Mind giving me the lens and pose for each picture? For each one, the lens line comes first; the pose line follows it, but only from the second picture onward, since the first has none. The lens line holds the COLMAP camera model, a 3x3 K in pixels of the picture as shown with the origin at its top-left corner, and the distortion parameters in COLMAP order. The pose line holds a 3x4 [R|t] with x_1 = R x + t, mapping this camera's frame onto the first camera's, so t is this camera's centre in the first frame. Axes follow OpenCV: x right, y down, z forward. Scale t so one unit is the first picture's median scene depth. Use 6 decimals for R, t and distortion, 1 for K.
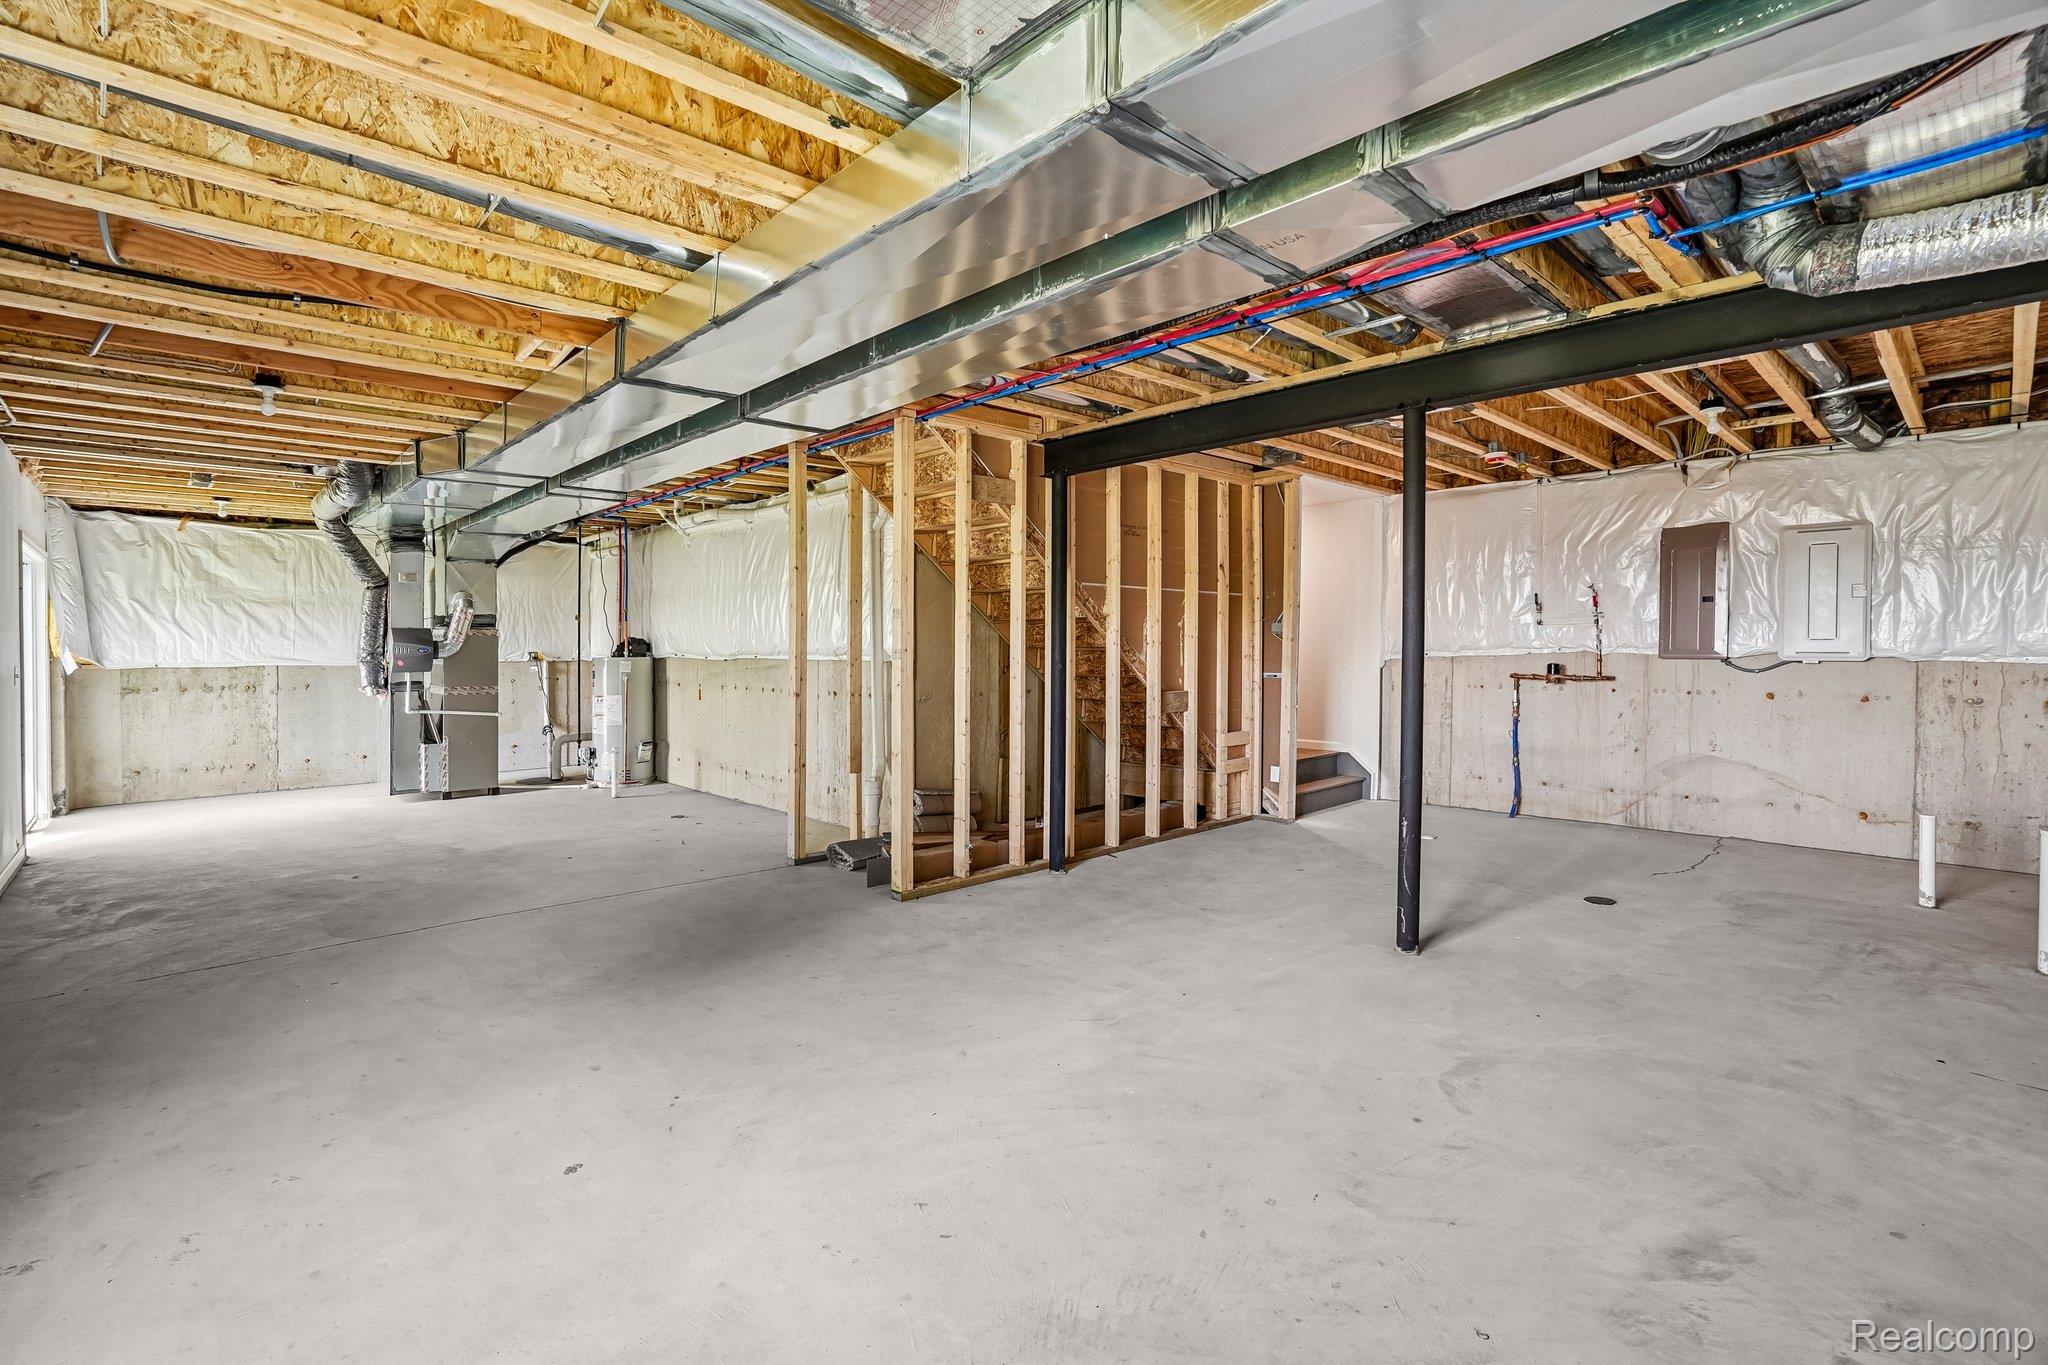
lens RADIAL K [[951.4, 0, 1020.5], [0, 951.4, 668.3], [0, 0, 1]] dist [-0.032851, 0.008707]
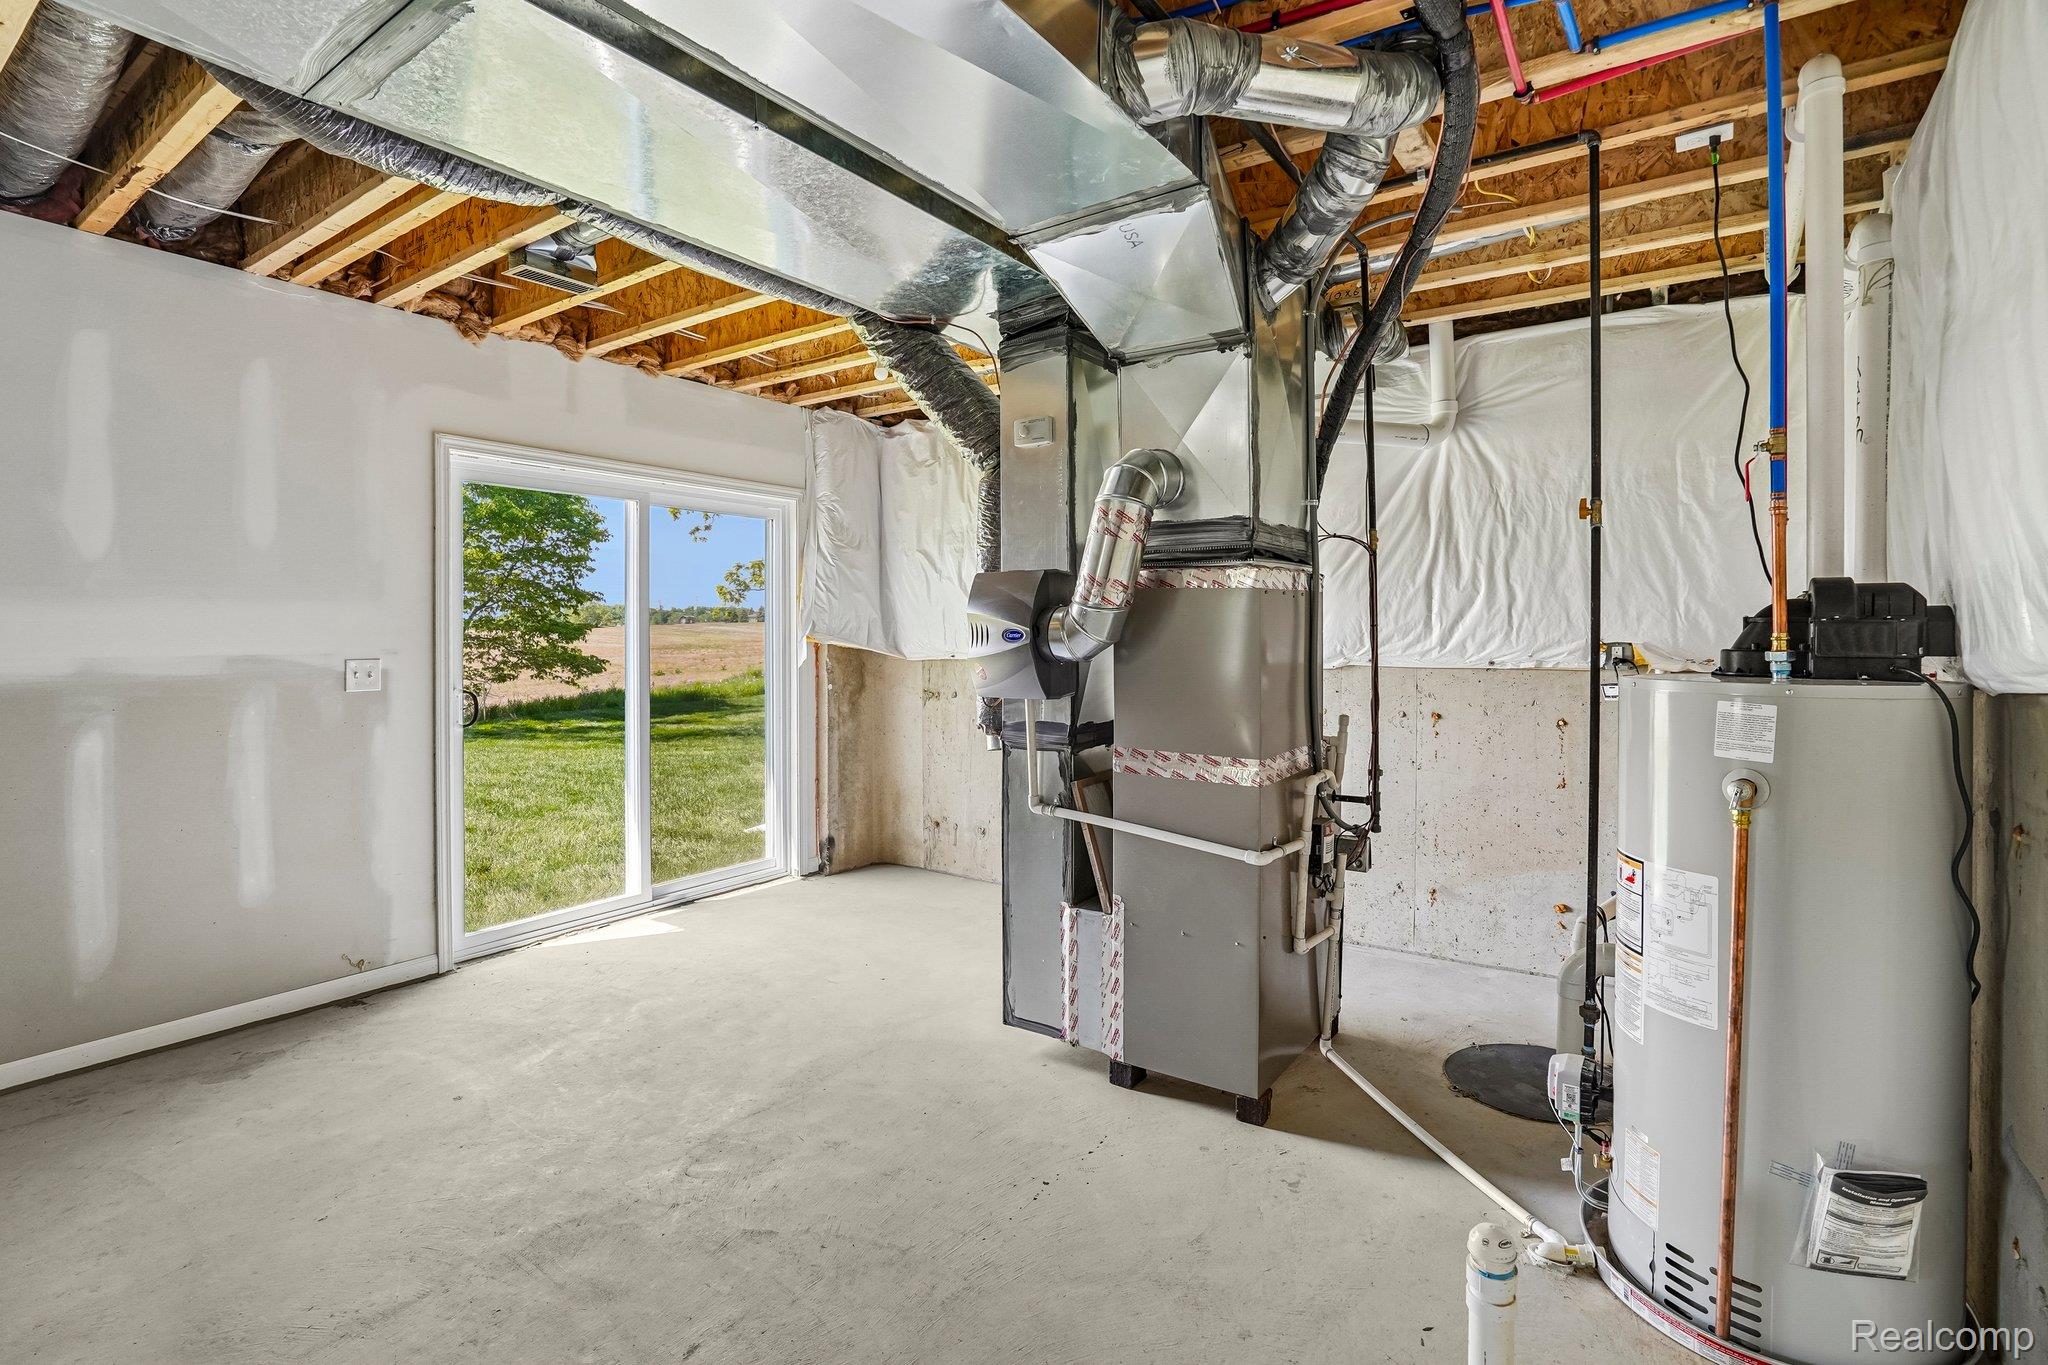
lens RADIAL K [[951.4, 0, 1026.8], [0, 951.4, 631.1], [0, 0, 1]] dist [-0.032851, 0.008707]
pose [[0.188890, 0.005855, -0.981981, -0.292556], [-0.022978, 0.999735, 0.001541, -0.021886], [0.981729, 0.022273, 0.188975, 0.918635]]
